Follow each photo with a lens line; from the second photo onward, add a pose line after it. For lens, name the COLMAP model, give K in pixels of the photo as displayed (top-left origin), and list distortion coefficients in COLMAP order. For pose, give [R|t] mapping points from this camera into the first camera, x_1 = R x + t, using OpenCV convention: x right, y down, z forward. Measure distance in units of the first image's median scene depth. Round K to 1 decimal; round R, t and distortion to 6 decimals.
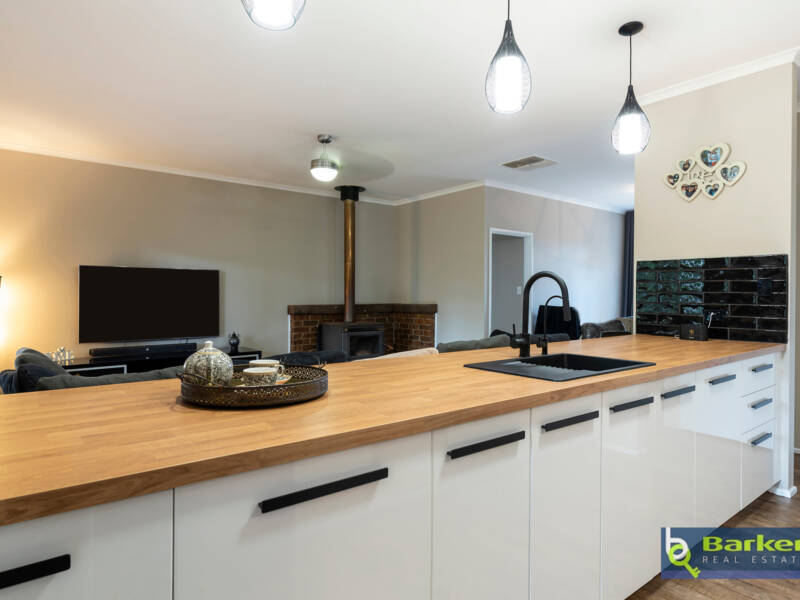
lens RADIAL K [[494.5, 0, 401.4], [0, 494.5, 296.4], [0, 0, 1]] dist [-0.000153, -0.000015]
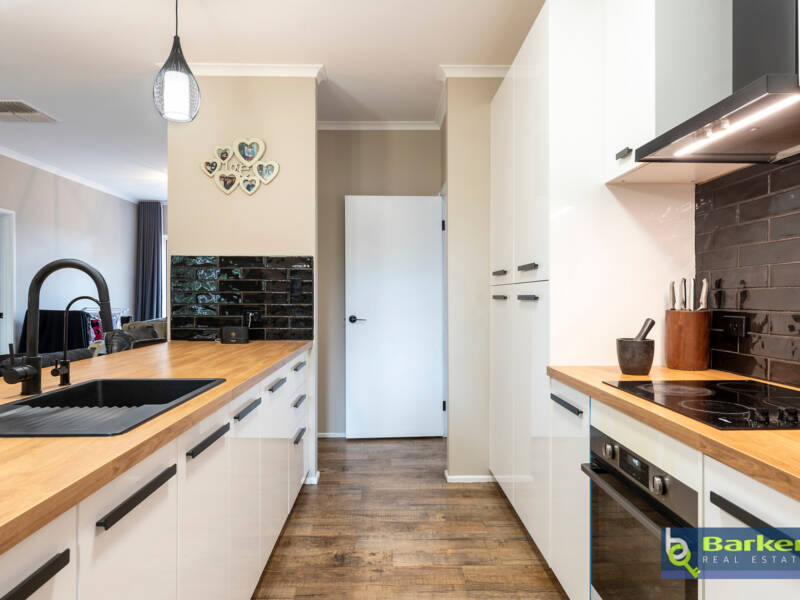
lens RADIAL K [[513.1, 0, 398.4], [0, 513.1, 294.4], [0, 0, 1]] dist [-0.000727, 0.001218]
pose [[0.606556, -0.003530, 0.795033, 0.011049], [0.007607, 0.999970, -0.001364, 0.000073], [-0.795004, 0.006875, 0.606565, 0.168816]]
